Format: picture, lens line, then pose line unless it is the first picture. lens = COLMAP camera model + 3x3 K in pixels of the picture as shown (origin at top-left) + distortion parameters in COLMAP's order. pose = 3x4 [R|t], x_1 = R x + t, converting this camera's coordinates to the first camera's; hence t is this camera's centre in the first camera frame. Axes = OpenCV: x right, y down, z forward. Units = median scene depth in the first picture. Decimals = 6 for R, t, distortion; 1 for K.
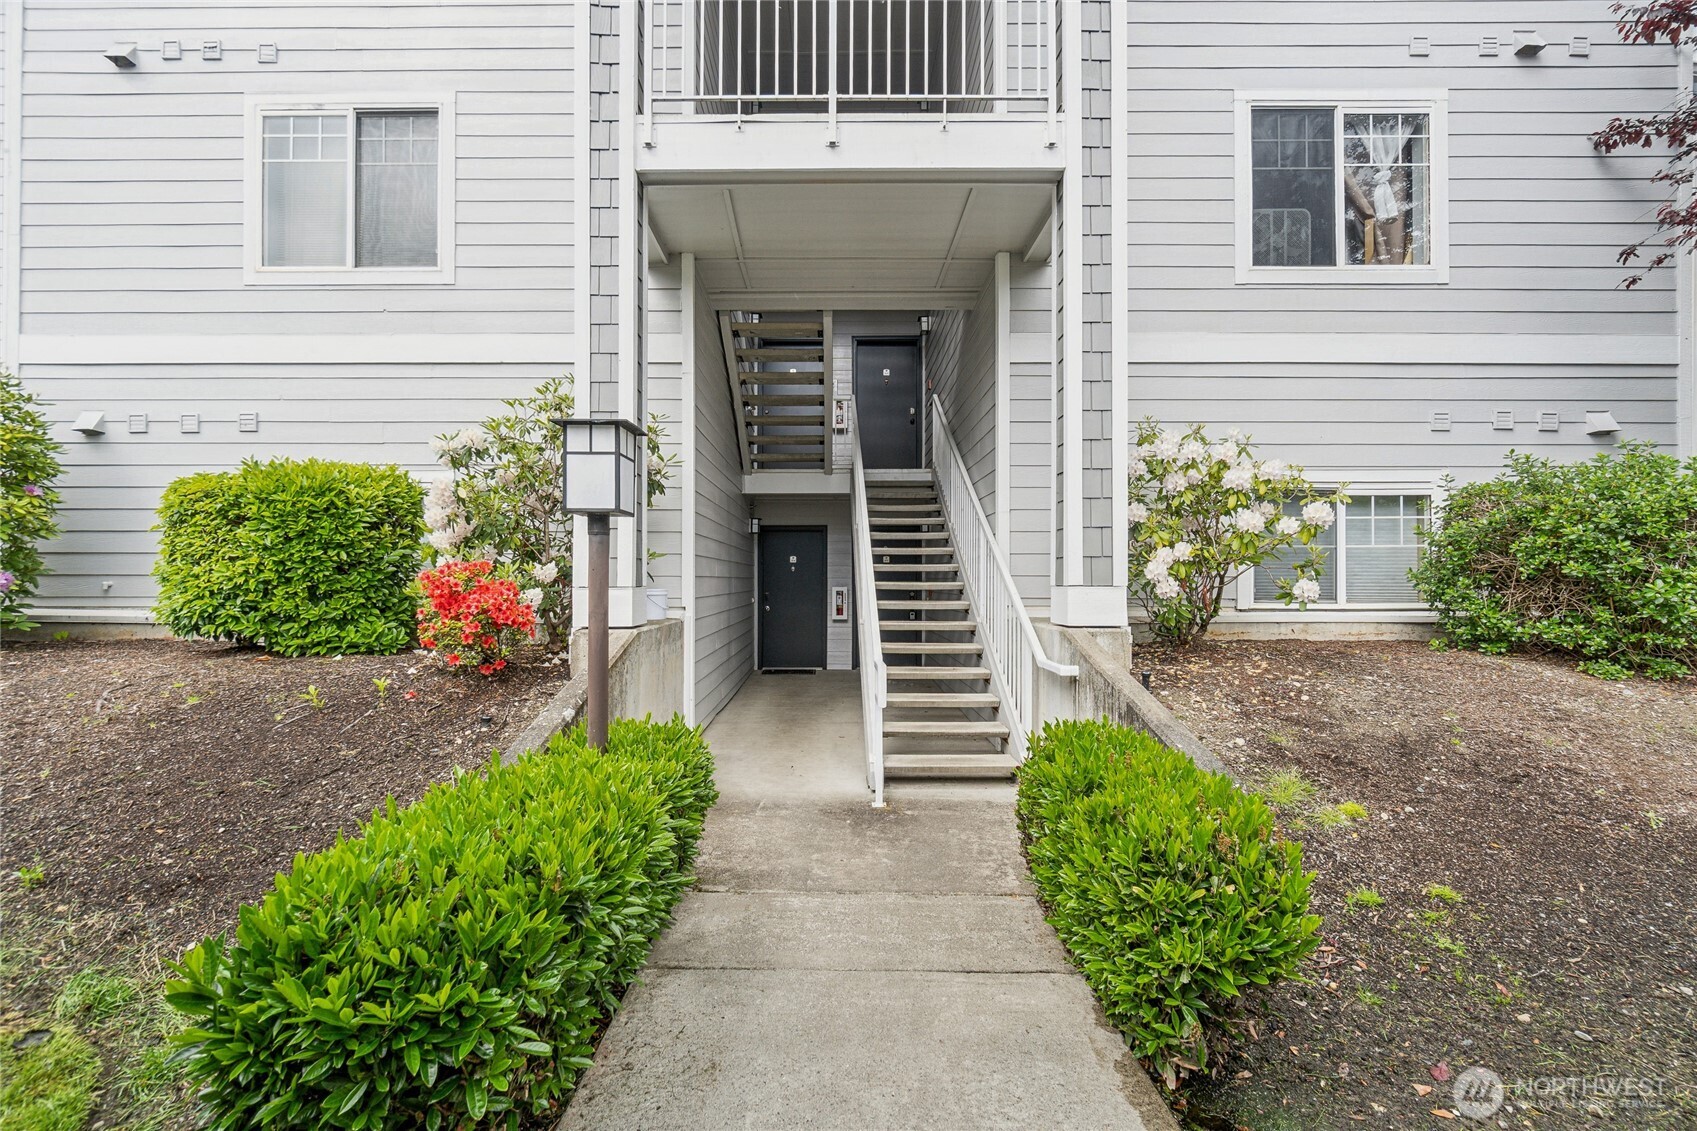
lens RADIAL K [[732.5, 0, 841.3], [0, 732.5, 575.2], [0, 0, 1]] dist [-0.002824, -0.000152]
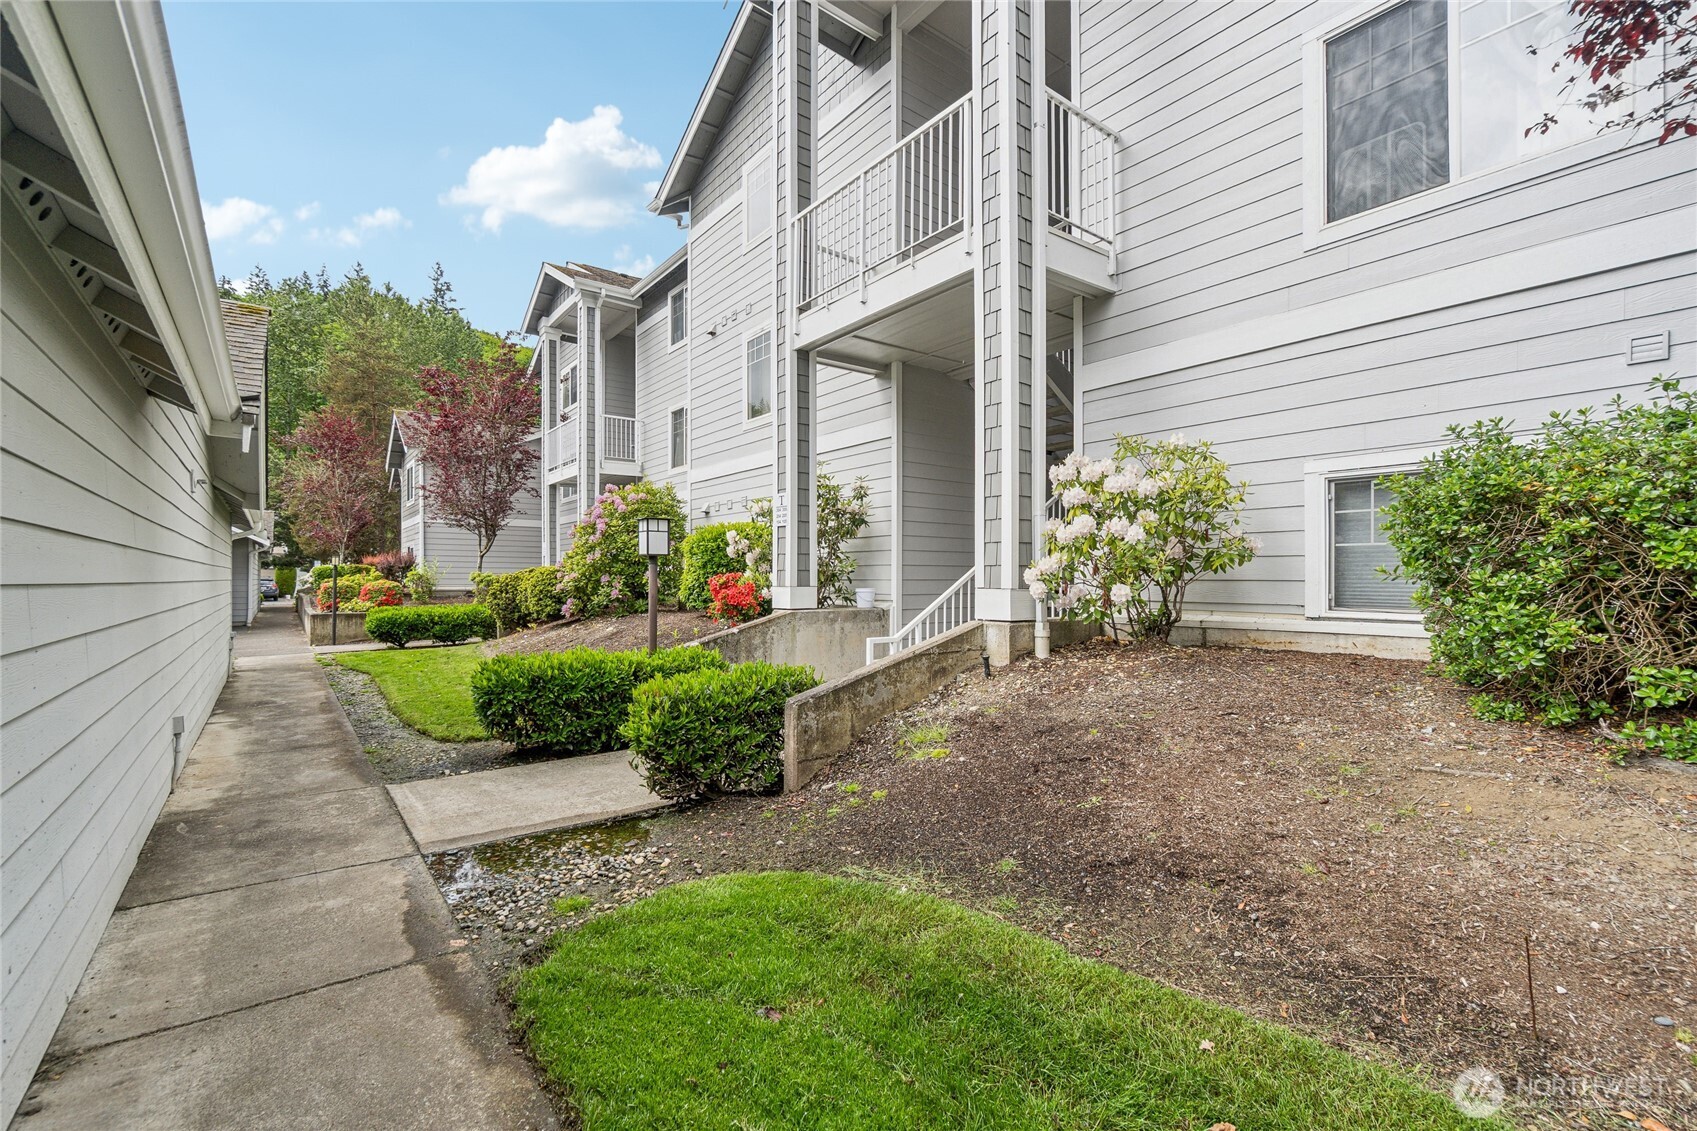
lens RADIAL K [[732.5, 0, 841.3], [0, 732.5, 575.2], [0, 0, 1]] dist [-0.002824, -0.000152]
pose [[0.612740, -0.006300, -0.790259, 0.893241], [0.006417, 0.999975, -0.002997, -0.005572], [0.790258, -0.003235, 0.612766, 0.008617]]
